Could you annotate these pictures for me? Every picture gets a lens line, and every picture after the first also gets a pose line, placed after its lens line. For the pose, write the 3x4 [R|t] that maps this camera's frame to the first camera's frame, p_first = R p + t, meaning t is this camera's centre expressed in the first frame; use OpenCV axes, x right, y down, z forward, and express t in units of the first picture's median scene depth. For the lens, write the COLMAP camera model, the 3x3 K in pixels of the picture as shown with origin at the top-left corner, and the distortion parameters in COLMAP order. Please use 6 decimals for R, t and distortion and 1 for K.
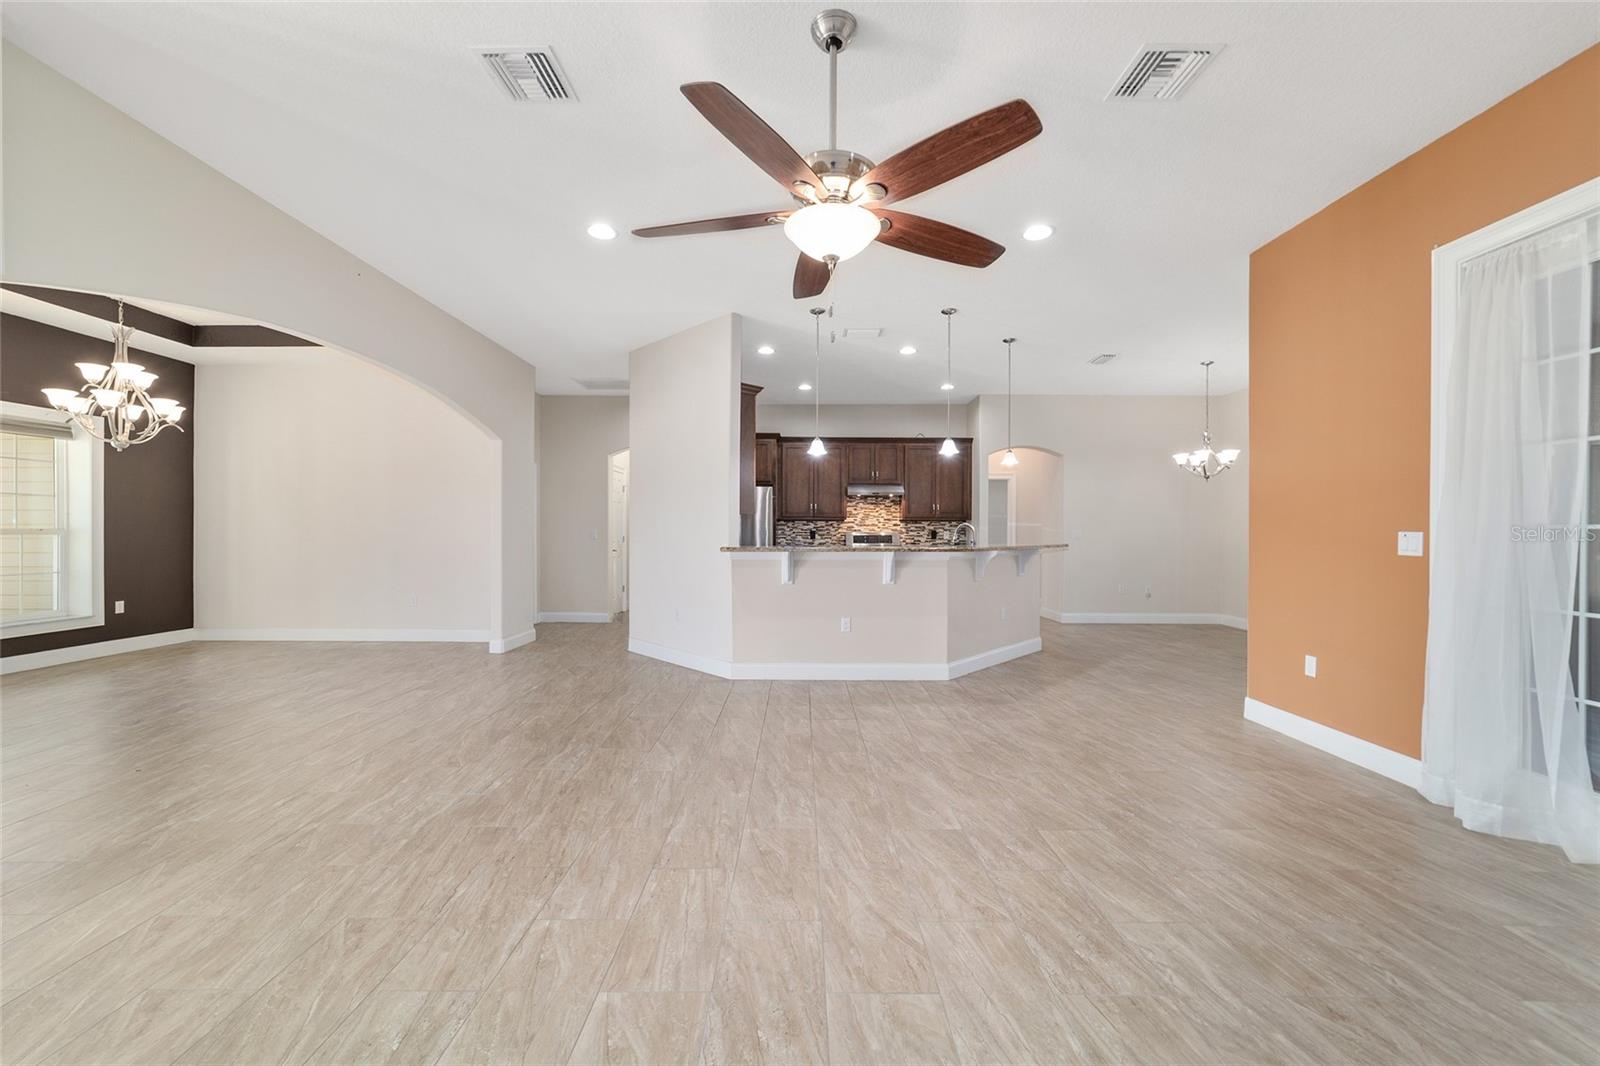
lens RADIAL K [[616.6, 0, 799.6], [0, 616.6, 533.5], [0, 0, 1]] dist [-0.015179, 0.006518]
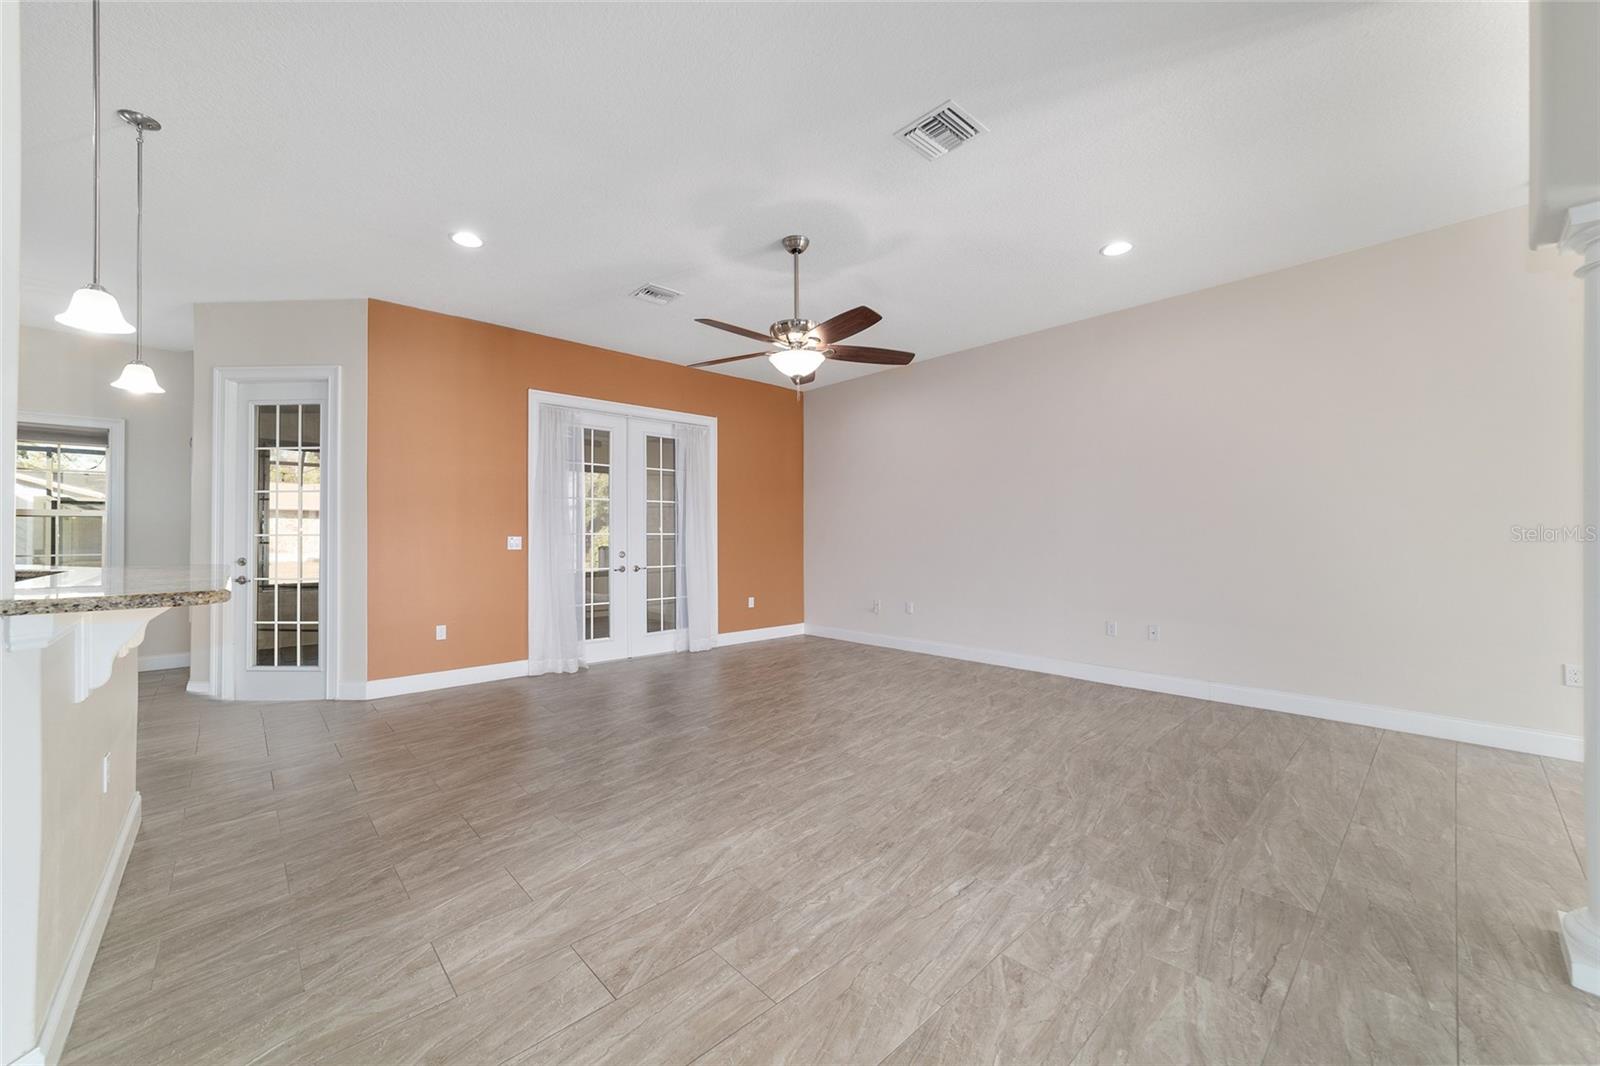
lens RADIAL K [[616.6, 0, 798.6], [0, 616.6, 526.0], [0, 0, 1]] dist [-0.015179, 0.006518]
pose [[-0.683135, 0.012779, 0.730180, -0.721315], [0.005416, 0.999908, -0.012433, -0.005376], [-0.730272, -0.004539, -0.683142, 1.304258]]
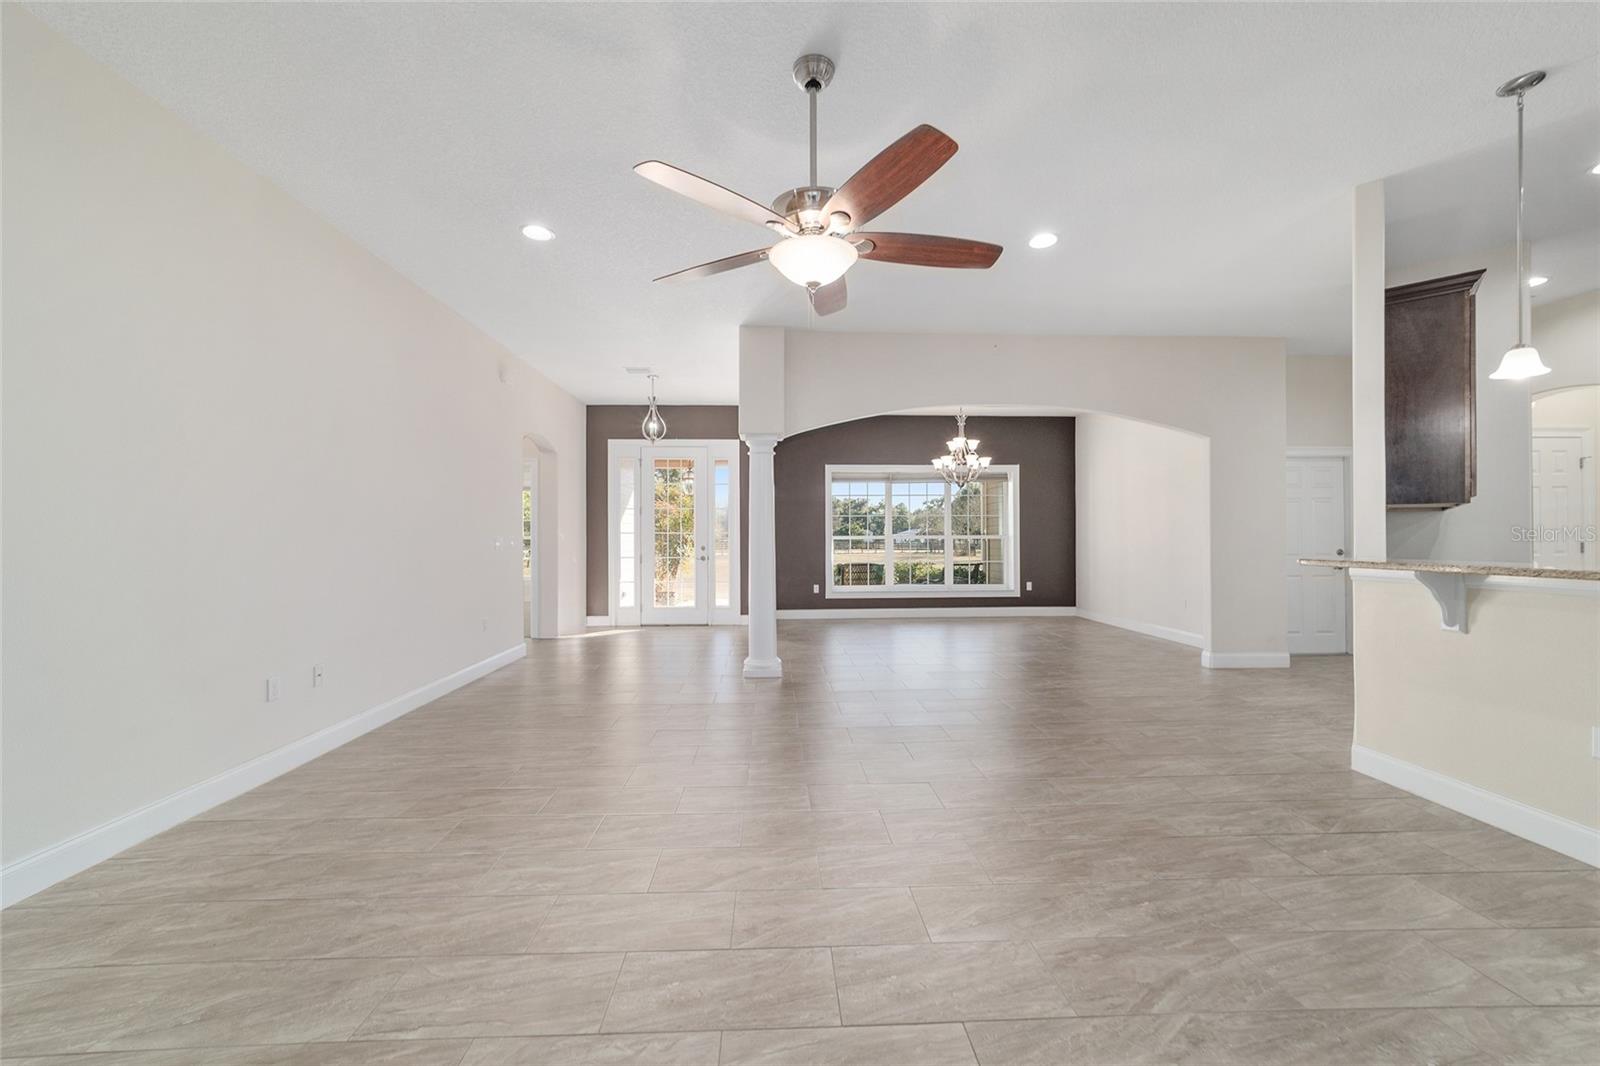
lens RADIAL K [[616.6, 0, 791.9], [0, 616.6, 539.8], [0, 0, 1]] dist [-0.015179, 0.006518]
pose [[0.040352, 0.002536, -0.999182, 0.678070], [-0.000538, 0.999997, 0.002517, 0.000349], [0.999185, 0.000436, 0.040353, 0.552458]]
